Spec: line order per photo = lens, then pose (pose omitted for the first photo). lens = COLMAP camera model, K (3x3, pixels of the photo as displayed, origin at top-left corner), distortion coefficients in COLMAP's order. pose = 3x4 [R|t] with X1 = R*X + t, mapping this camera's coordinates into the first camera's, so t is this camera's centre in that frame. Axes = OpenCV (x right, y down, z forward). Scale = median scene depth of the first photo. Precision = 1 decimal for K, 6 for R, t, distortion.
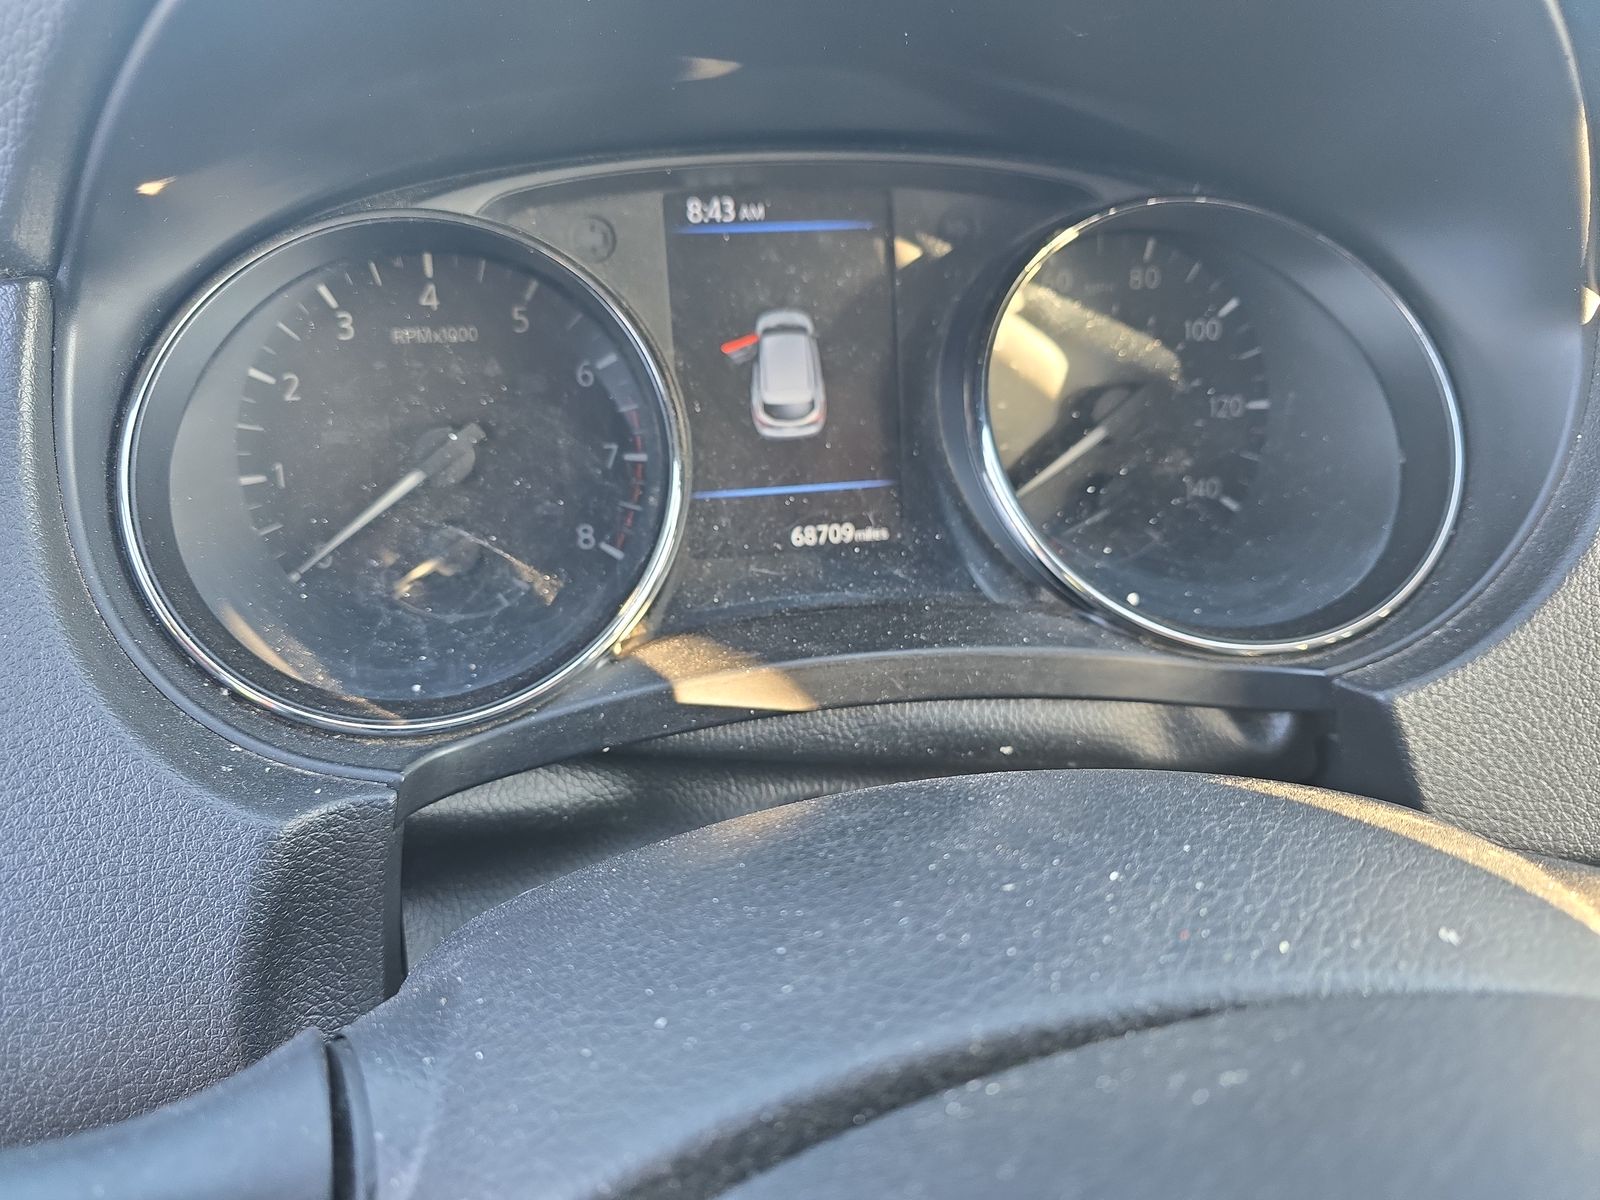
lens RADIAL K [[1075.3, 0, 800.0], [0, 1075.3, 600.0], [0, 0, 1]] dist [0.039379, -0.003477]
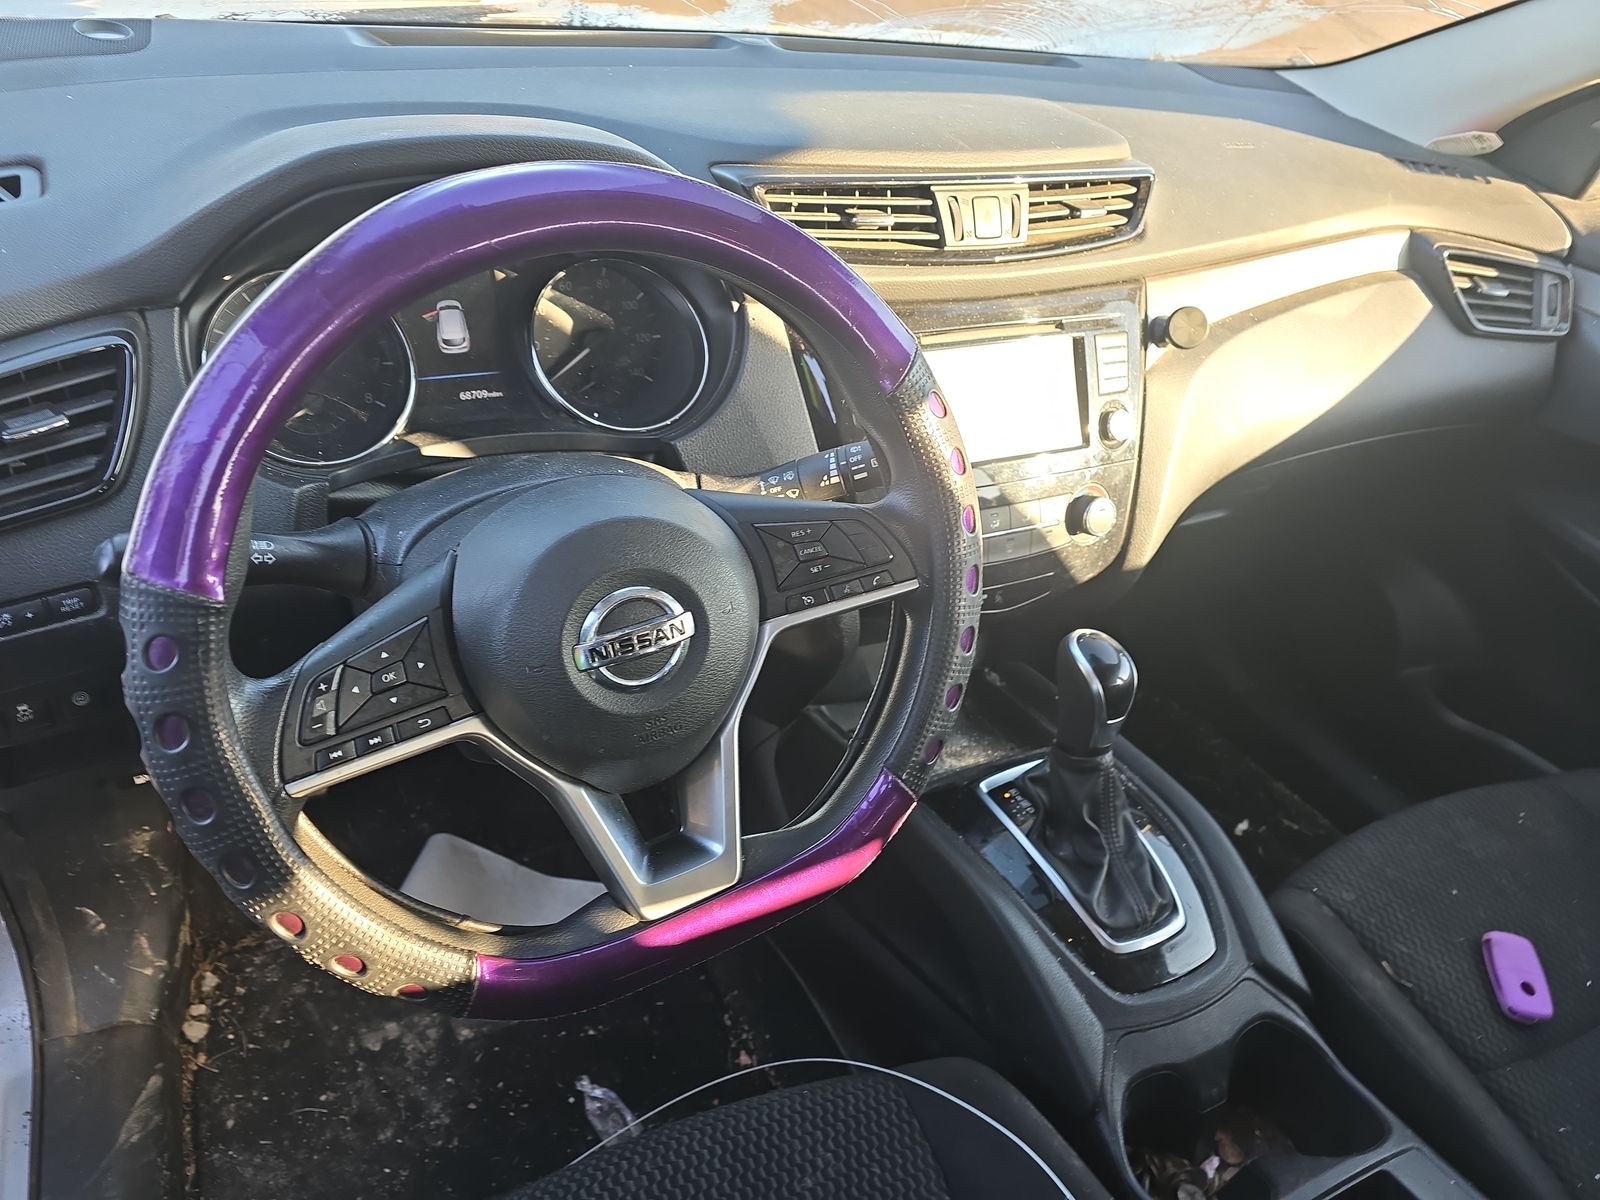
lens RADIAL K [[1075.3, 0, 800.0], [0, 1075.3, 600.0], [0, 0, 1]] dist [0.039379, -0.003477]
pose [[0.953543, -0.085821, 0.288773, -0.020761], [0.055541, 0.992214, 0.111477, 0.169942], [-0.296092, -0.090259, 0.950885, -1.590953]]
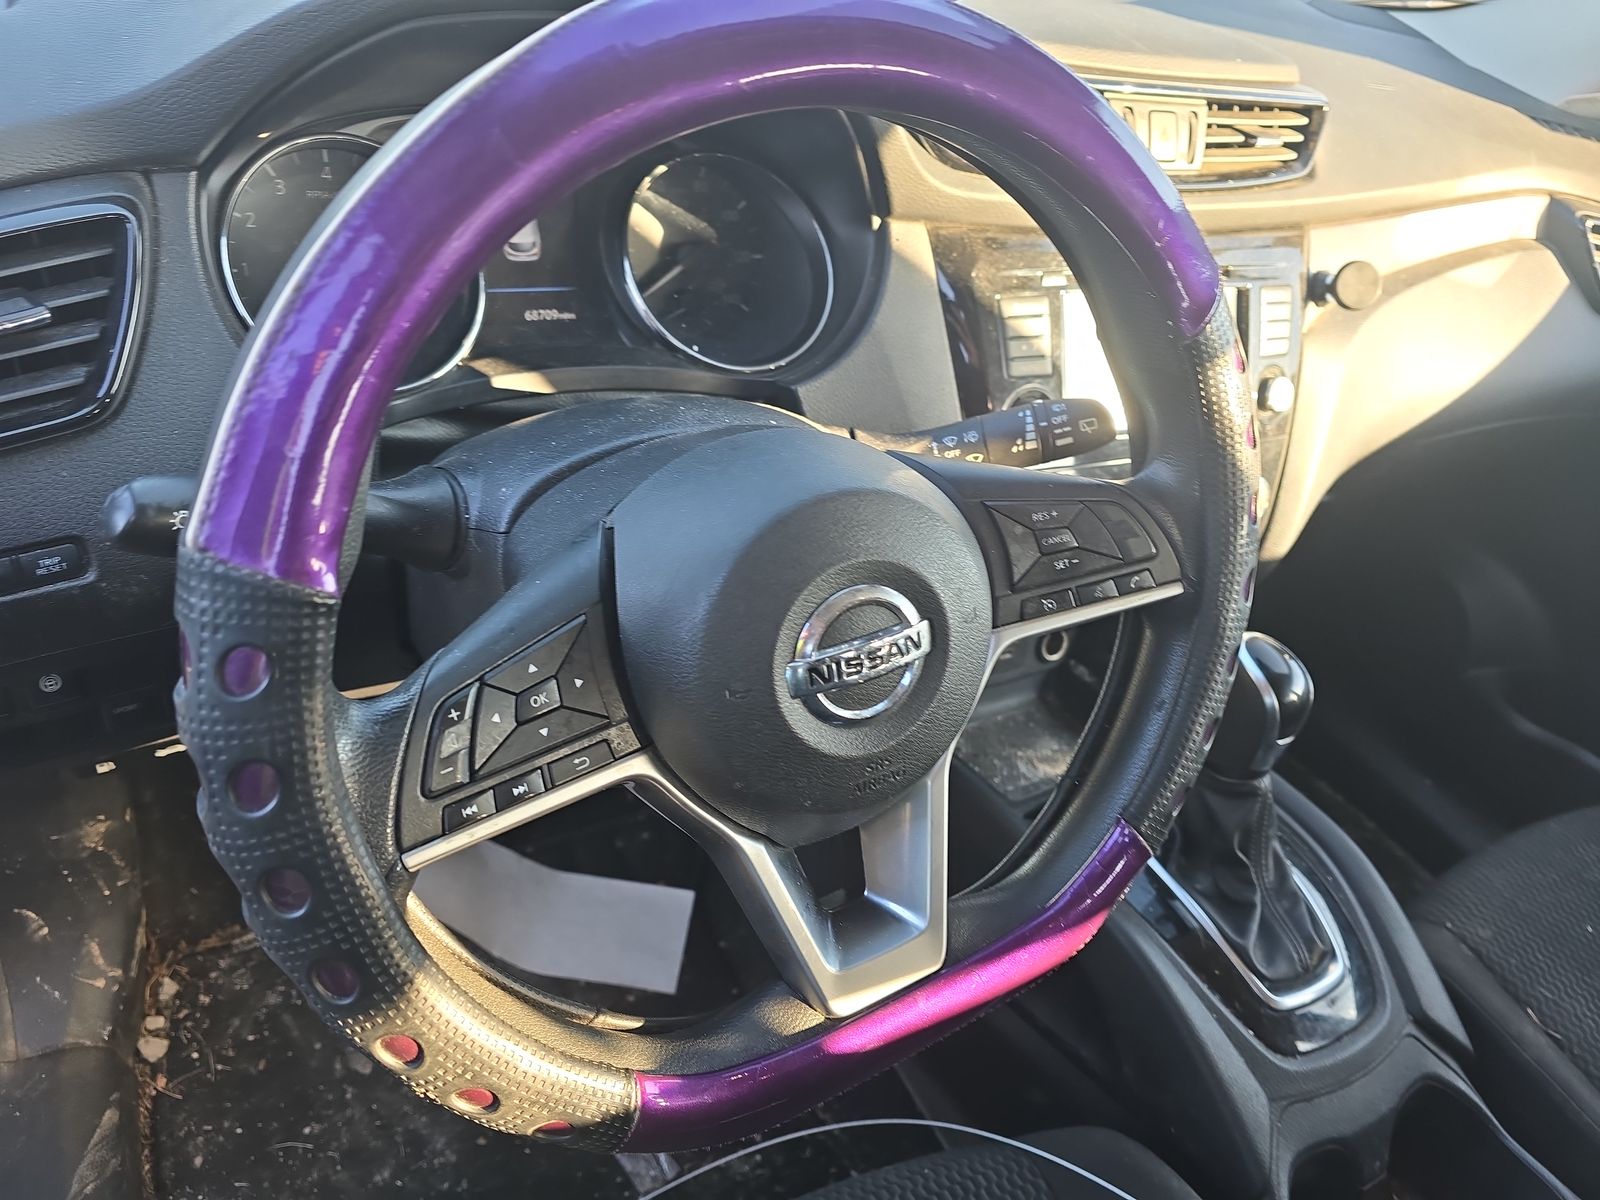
lens RADIAL K [[1074.9, 0, 796.7], [0, 1074.9, 601.6], [0, 0, 1]] dist [0.029003, -0.006484]
pose [[0.935415, -0.060081, 0.348409, -0.266755], [0.004334, 0.987330, 0.158624, 0.147680], [-0.353525, -0.146869, 0.923823, -1.063796]]
